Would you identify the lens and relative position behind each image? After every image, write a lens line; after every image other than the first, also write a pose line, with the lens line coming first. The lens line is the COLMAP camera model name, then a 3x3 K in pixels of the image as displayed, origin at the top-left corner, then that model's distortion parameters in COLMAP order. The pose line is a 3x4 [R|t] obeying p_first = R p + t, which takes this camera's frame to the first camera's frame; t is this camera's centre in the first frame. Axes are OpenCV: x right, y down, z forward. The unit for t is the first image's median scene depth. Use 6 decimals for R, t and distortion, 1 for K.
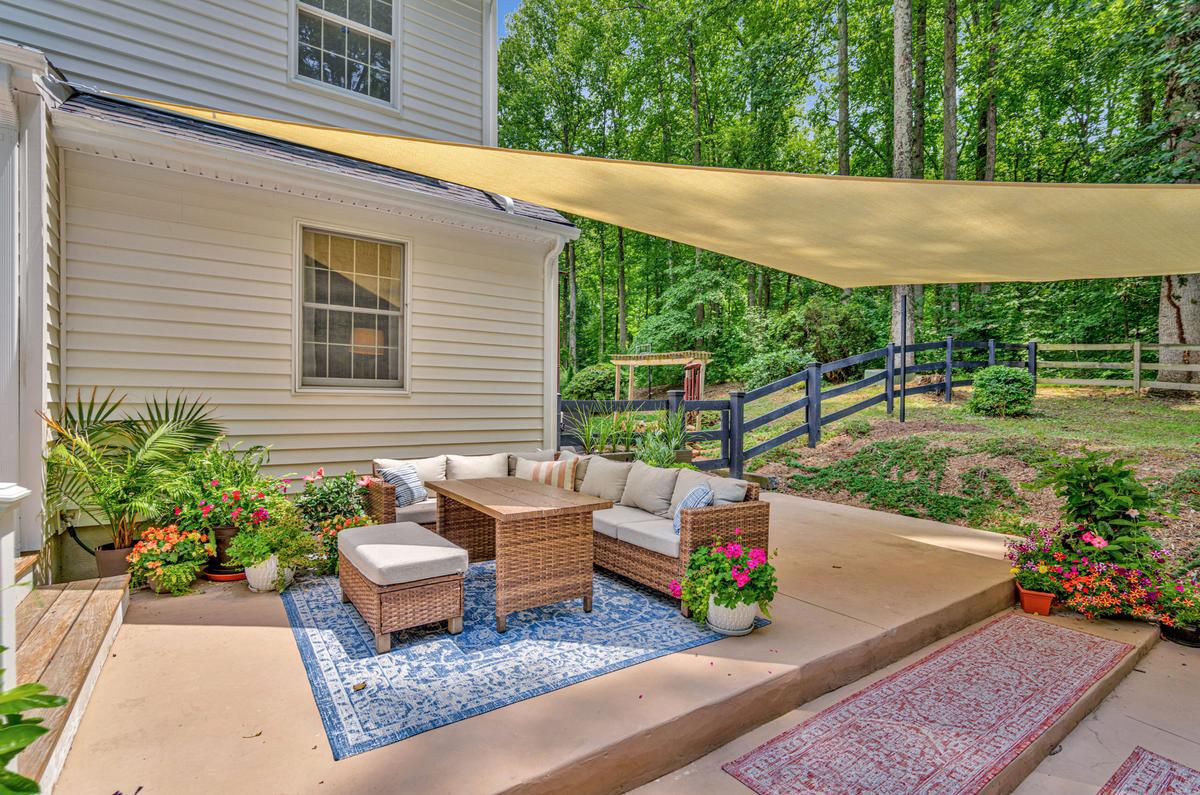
lens RADIAL K [[556.4, 0, 596.7], [0, 556.4, 403.1], [0, 0, 1]] dist [-0.013708, -0.001377]
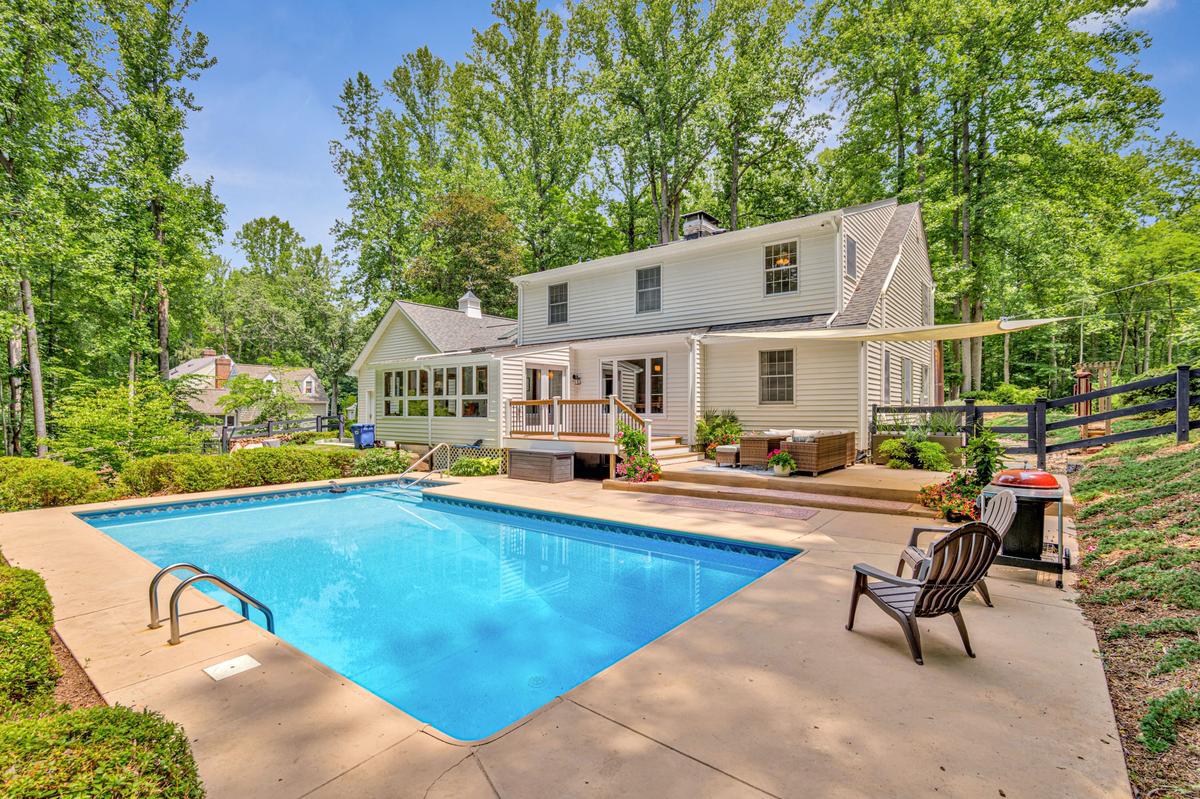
lens RADIAL K [[556.4, 0, 602.2], [0, 556.4, 409.8], [0, 0, 1]] dist [-0.013708, -0.001377]
pose [[0.293132, -0.015589, -0.955945, 1.057947], [0.005095, 0.999878, -0.014743, 0.019345], [0.956058, -0.000549, 0.293176, -0.353953]]
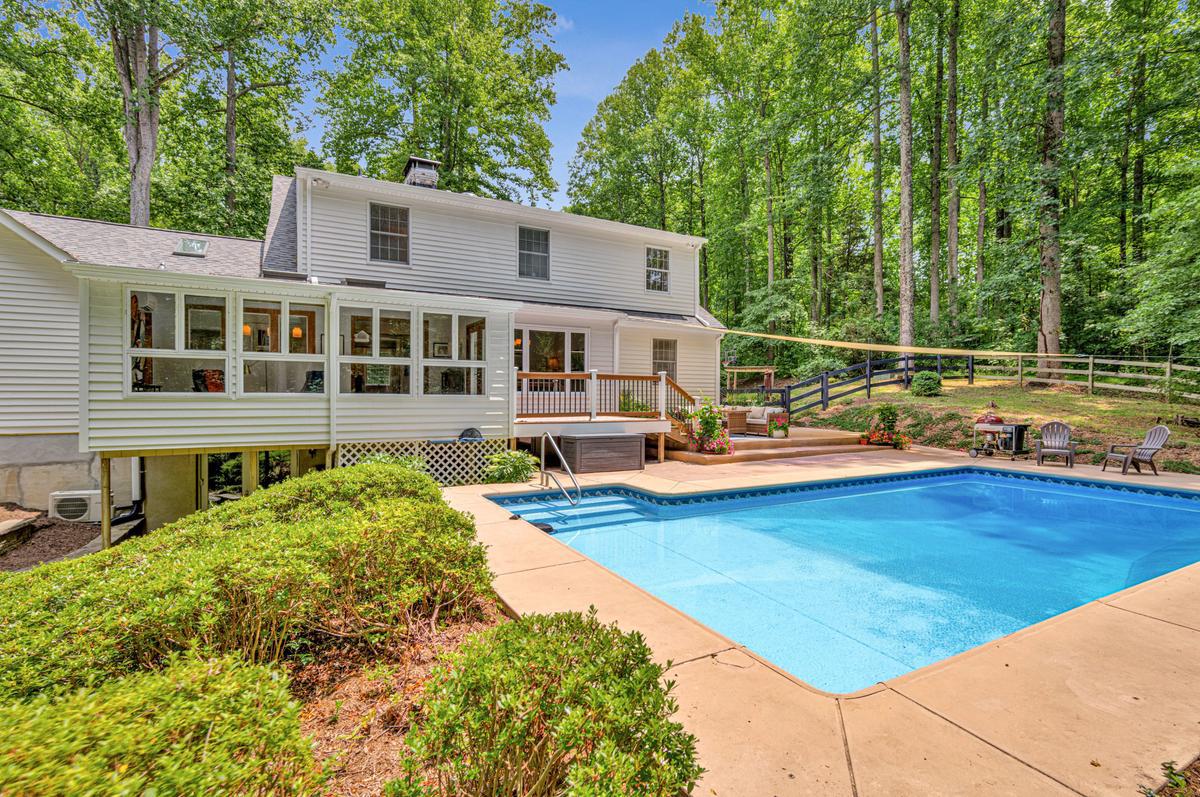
lens RADIAL K [[556.4, 0, 606.4], [0, 556.4, 397.7], [0, 0, 1]] dist [-0.013708, -0.001377]
pose [[0.994159, -0.003595, -0.107866, -0.229229], [0.004030, 0.999985, 0.003817, 0.018514], [0.107851, -0.004230, 0.994158, -1.267414]]
